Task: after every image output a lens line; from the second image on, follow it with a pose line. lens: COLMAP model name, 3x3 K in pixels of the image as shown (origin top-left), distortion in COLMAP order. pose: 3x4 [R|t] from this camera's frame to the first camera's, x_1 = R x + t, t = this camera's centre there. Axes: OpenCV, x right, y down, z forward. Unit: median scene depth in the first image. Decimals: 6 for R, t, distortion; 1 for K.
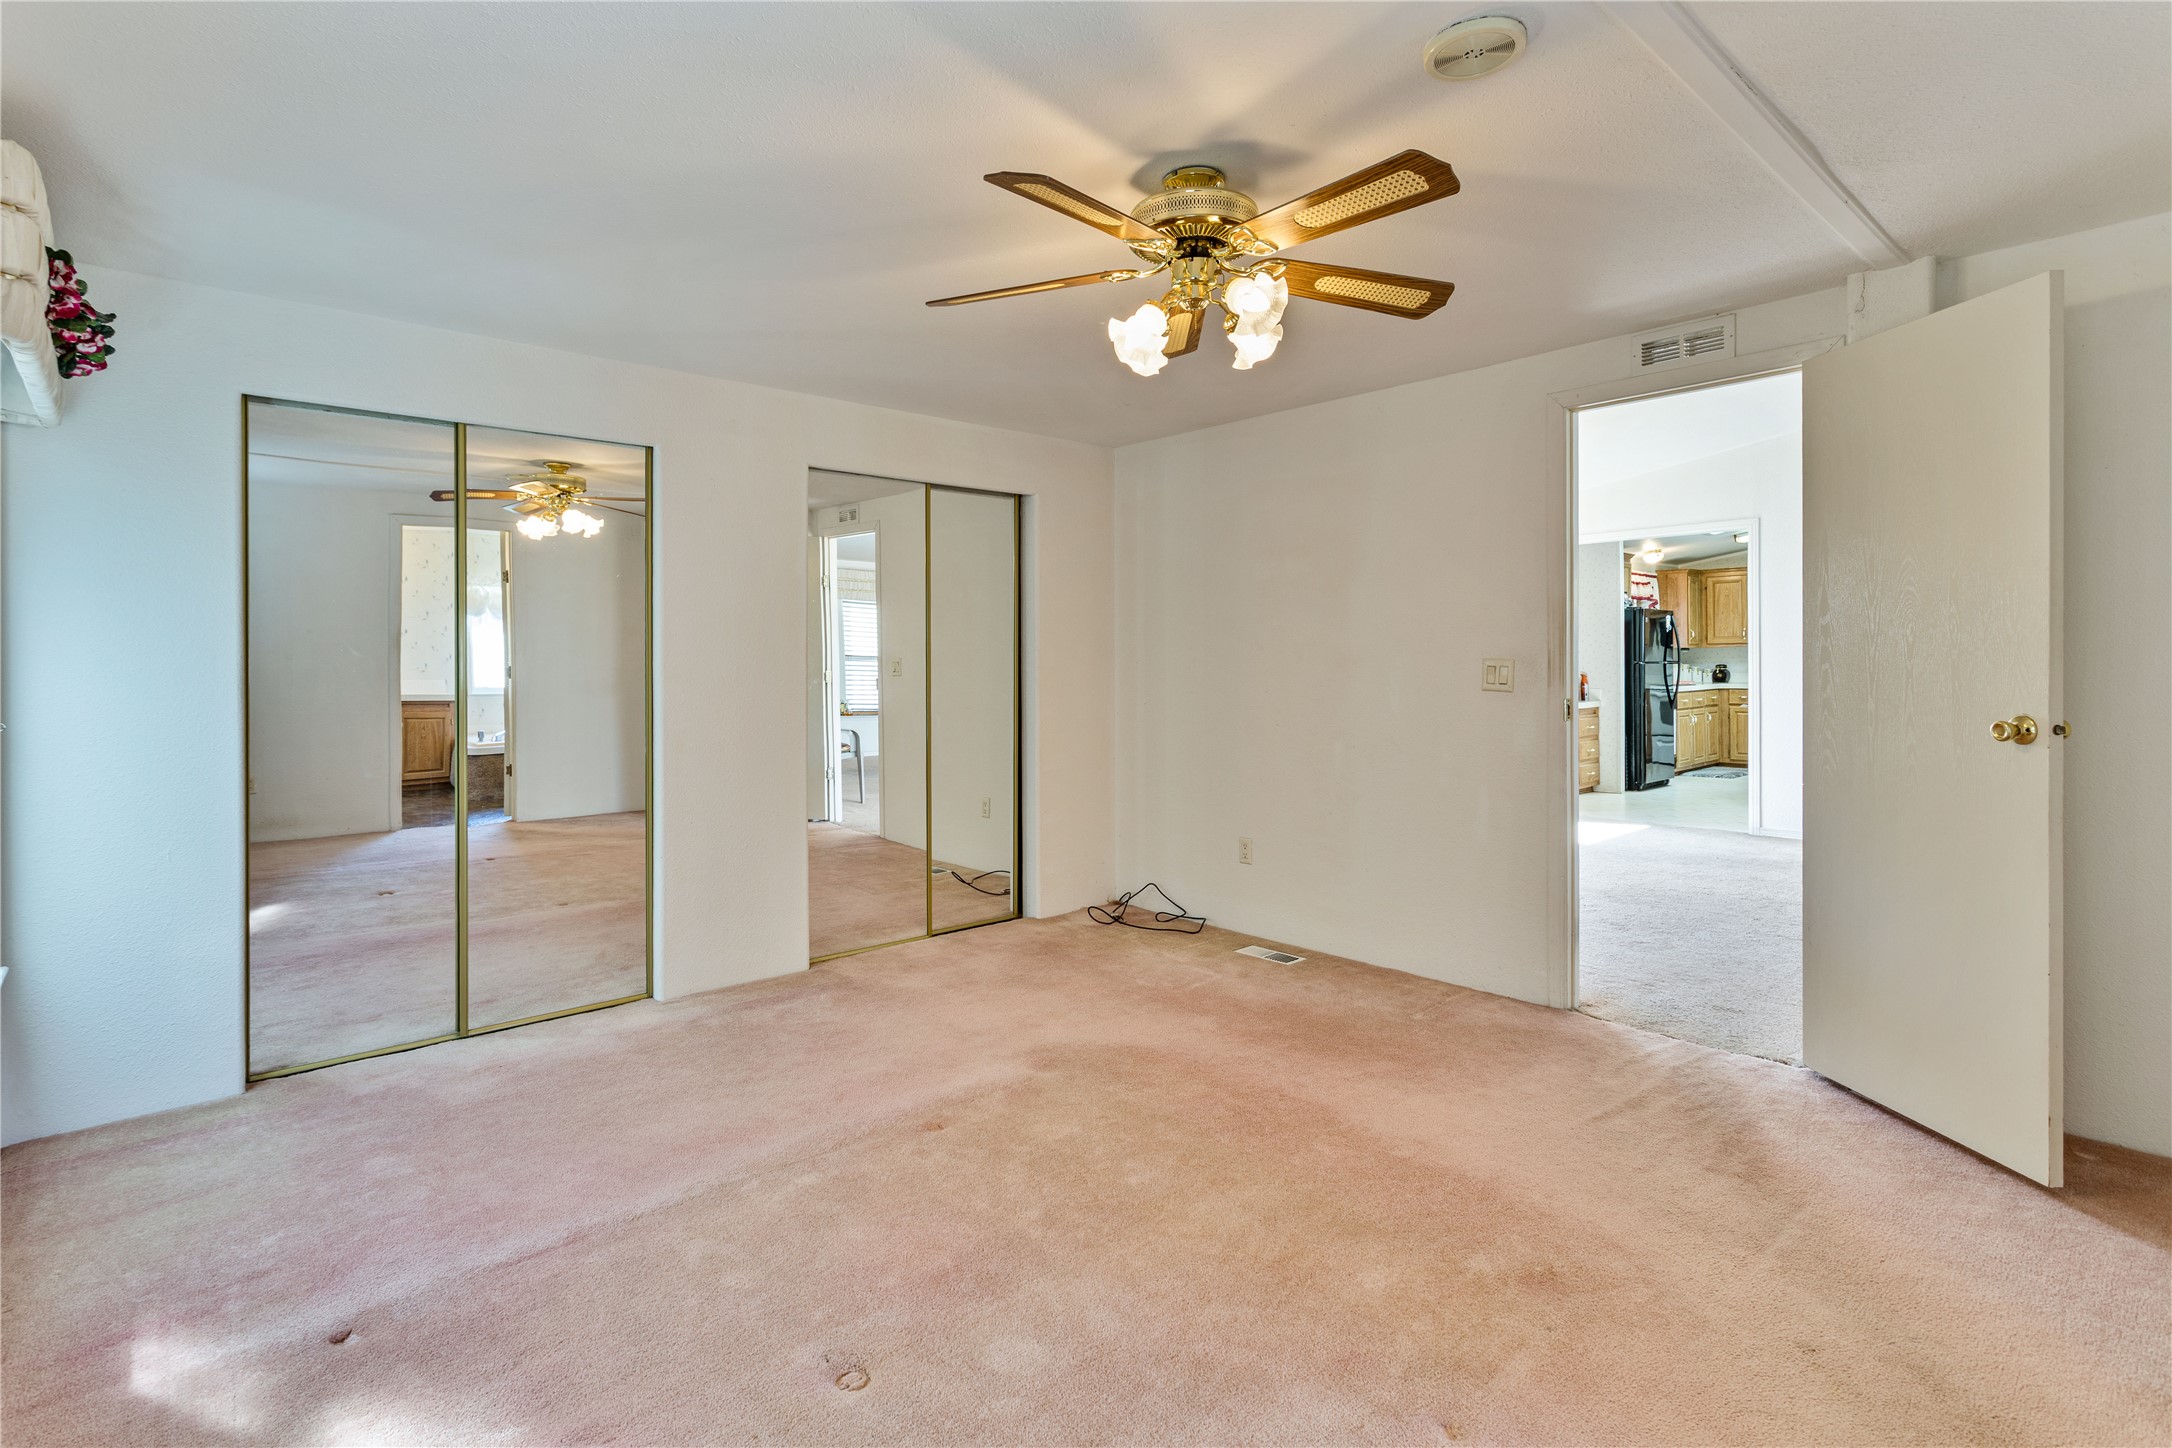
lens RADIAL K [[1047.3, 0, 1075.2], [0, 1047.3, 661.7], [0, 0, 1]] dist [-0.023397, 0.011525]
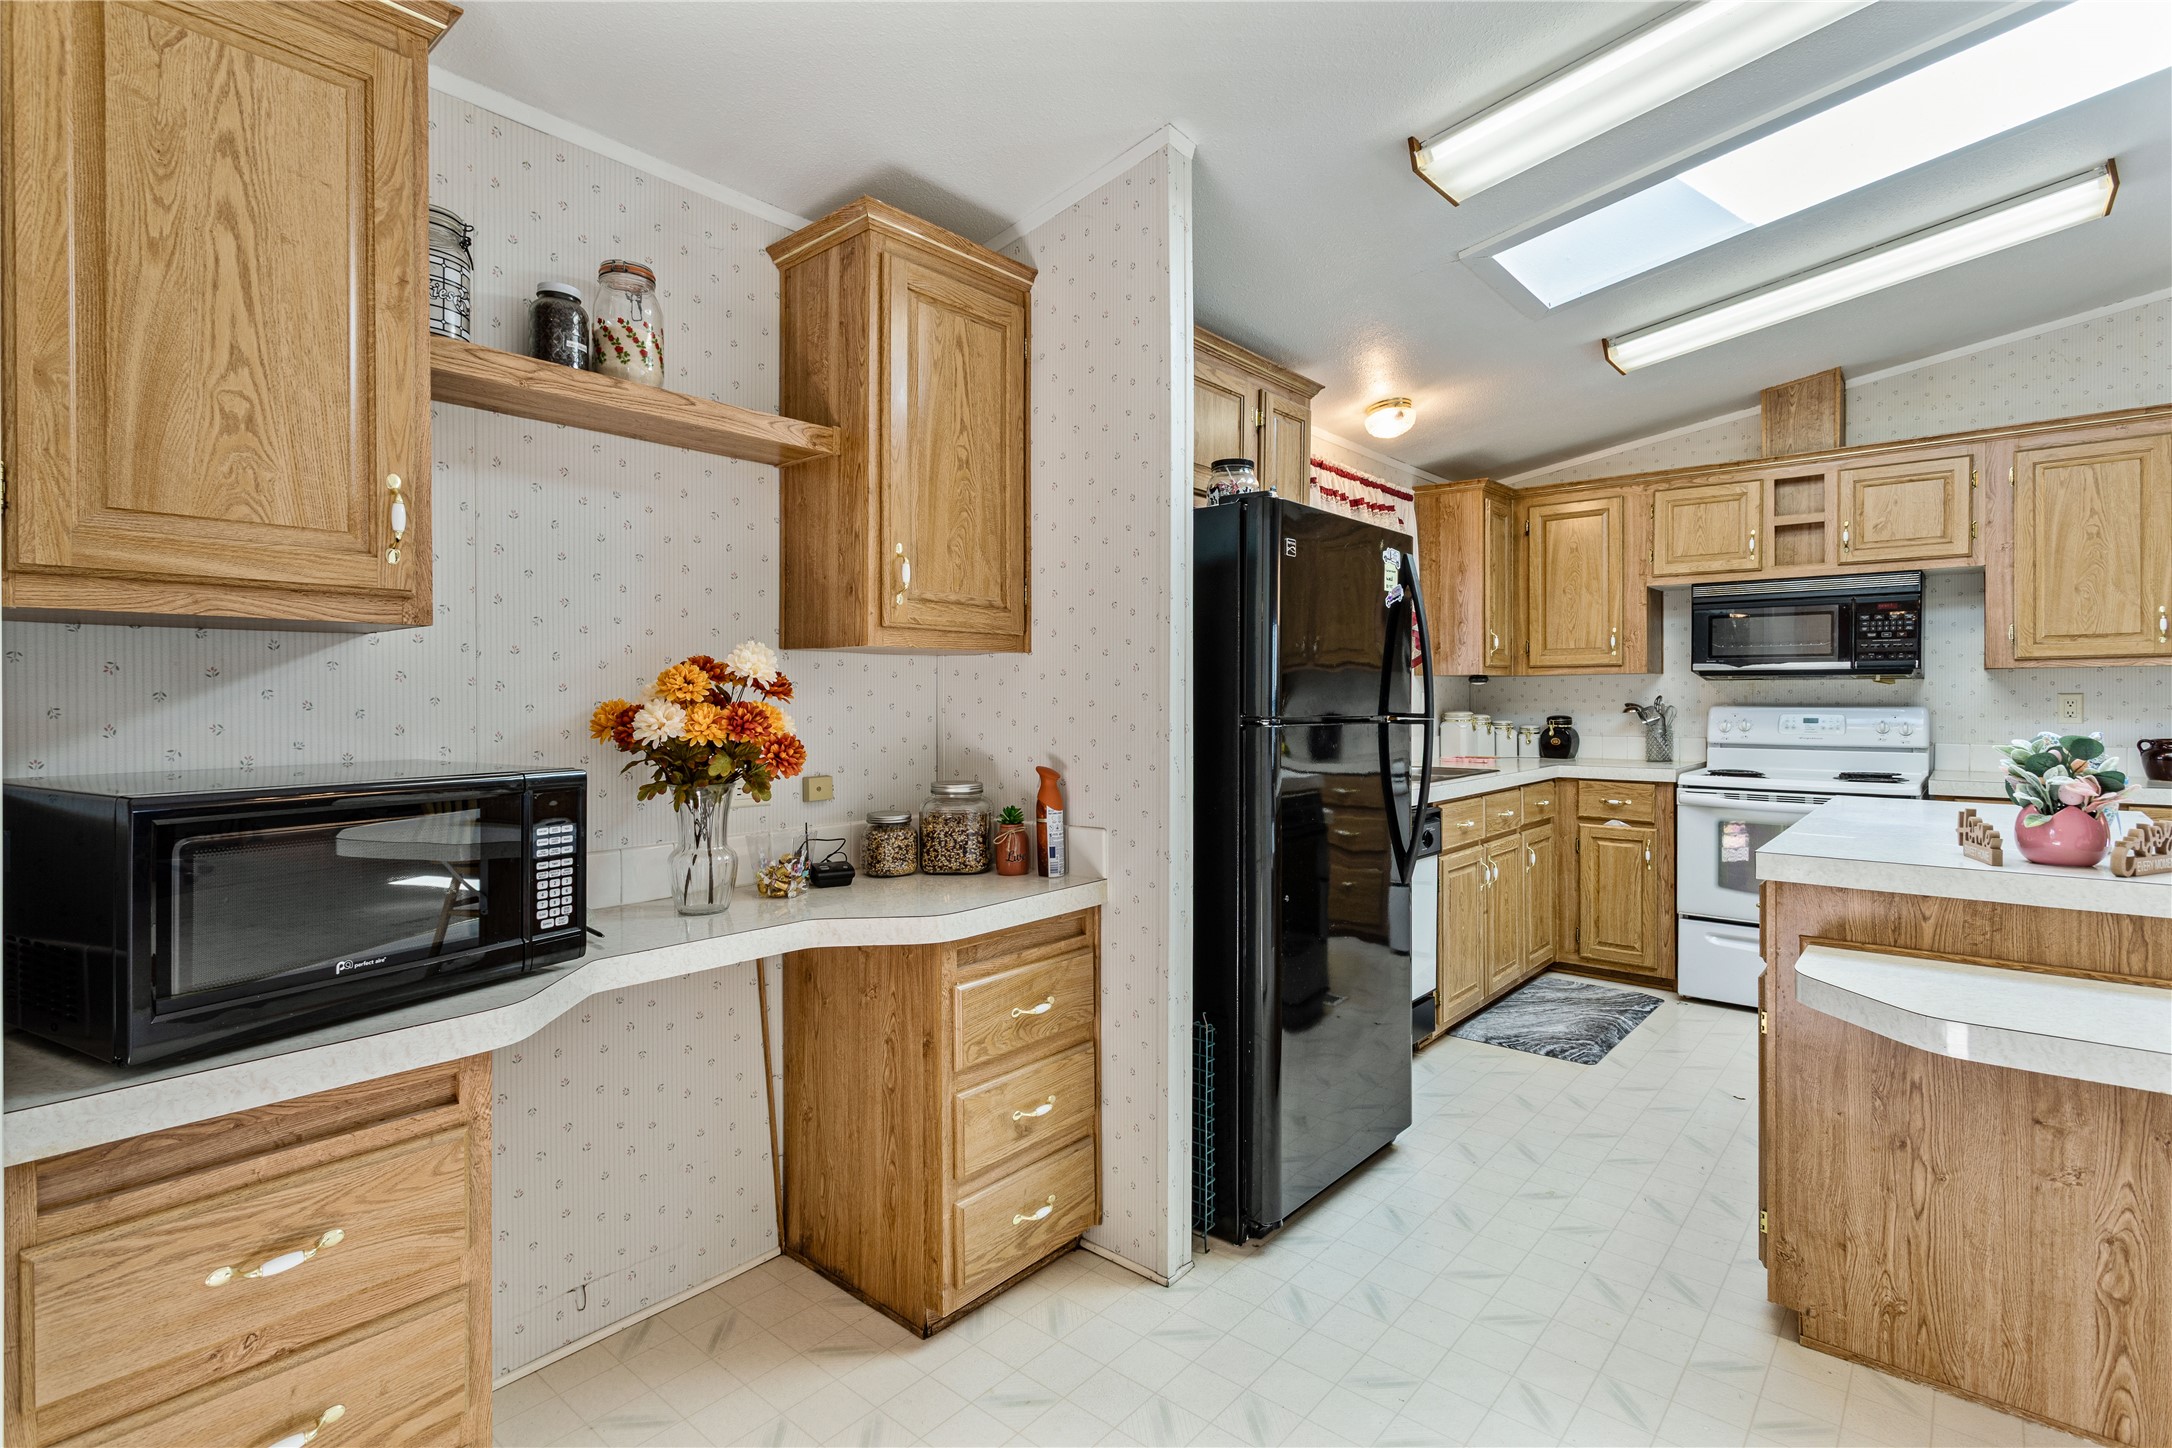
lens RADIAL K [[1047.3, 0, 1045.7], [0, 1047.3, 705.0], [0, 0, 1]] dist [-0.023397, 0.011525]
pose [[0.993811, 0.003455, 0.111031, 0.418423], [-0.004266, 0.999966, 0.007067, -0.004551], [-0.111003, -0.007497, 0.993792, 0.687355]]
